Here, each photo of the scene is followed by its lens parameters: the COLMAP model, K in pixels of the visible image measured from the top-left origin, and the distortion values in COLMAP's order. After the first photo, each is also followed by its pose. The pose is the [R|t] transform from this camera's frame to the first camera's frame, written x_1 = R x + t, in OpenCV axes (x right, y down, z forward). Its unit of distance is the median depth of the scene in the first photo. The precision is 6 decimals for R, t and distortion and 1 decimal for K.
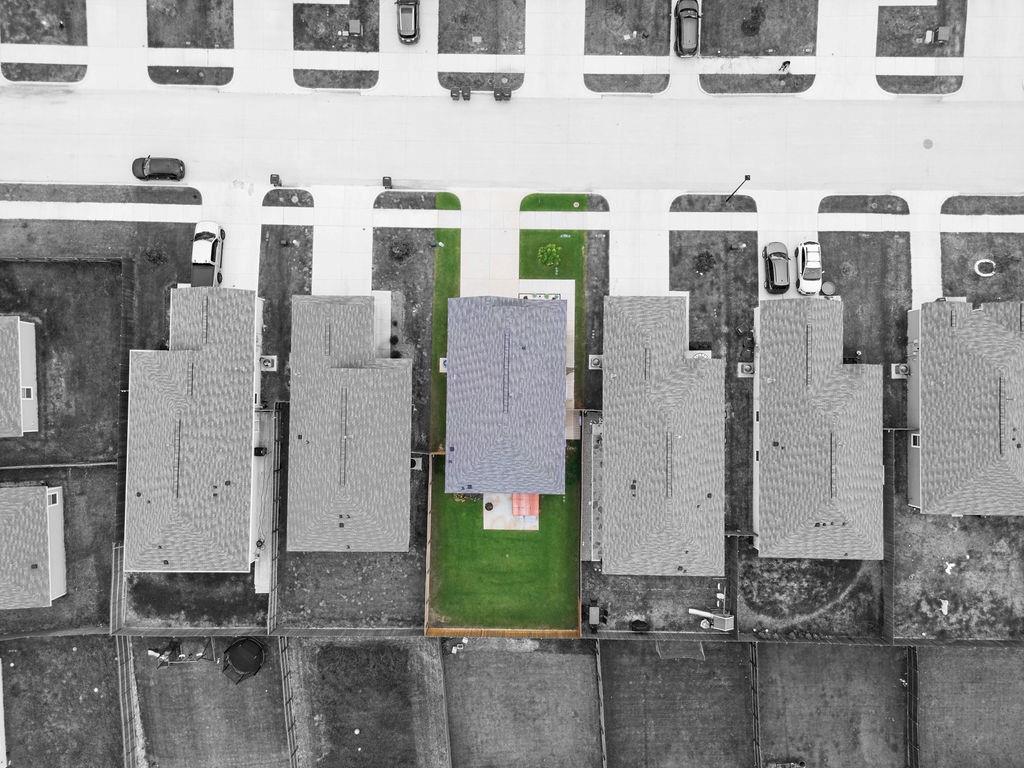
lens RADIAL K [[718.1, 0, 510.4], [0, 718.1, 382.9], [0, 0, 1]] dist [0.081584, -0.081925]
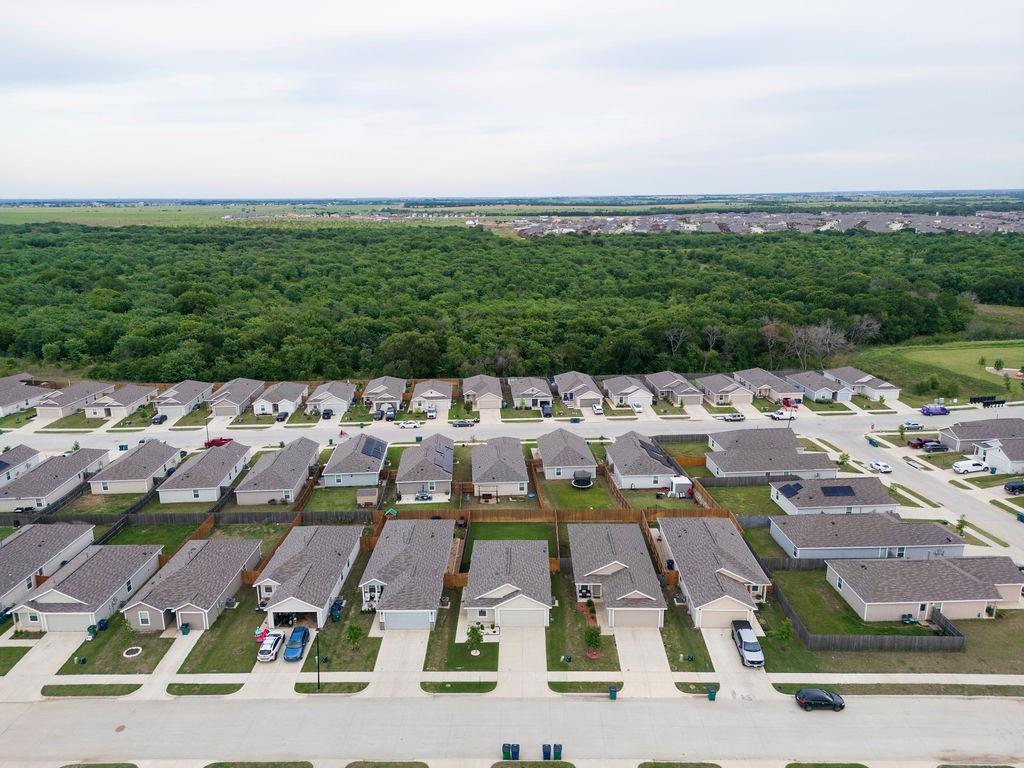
lens RADIAL K [[718.1, 0, 510.4], [0, 718.1, 382.9], [0, 0, 1]] dist [0.081584, -0.081925]
pose [[-0.999832, 0.013932, 0.011871, -0.029268], [0.008393, -0.227358, 0.973775, -1.287785], [0.016266, 0.973712, 0.227203, 0.267107]]
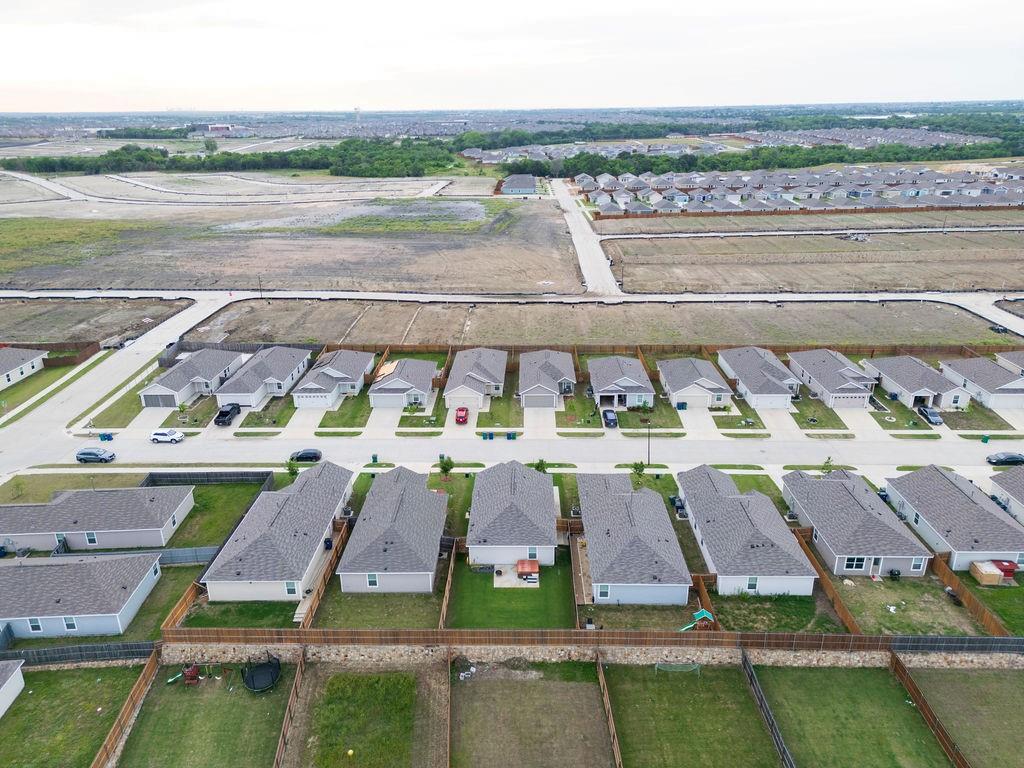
lens RADIAL K [[718.1, 0, 510.4], [0, 718.1, 382.9], [0, 0, 1]] dist [0.081584, -0.081925]
pose [[0.999963, -0.003368, -0.007970, 0.001814], [-0.006096, 0.379437, -0.925197, 1.188105], [0.006140, 0.925211, 0.379402, 0.219244]]
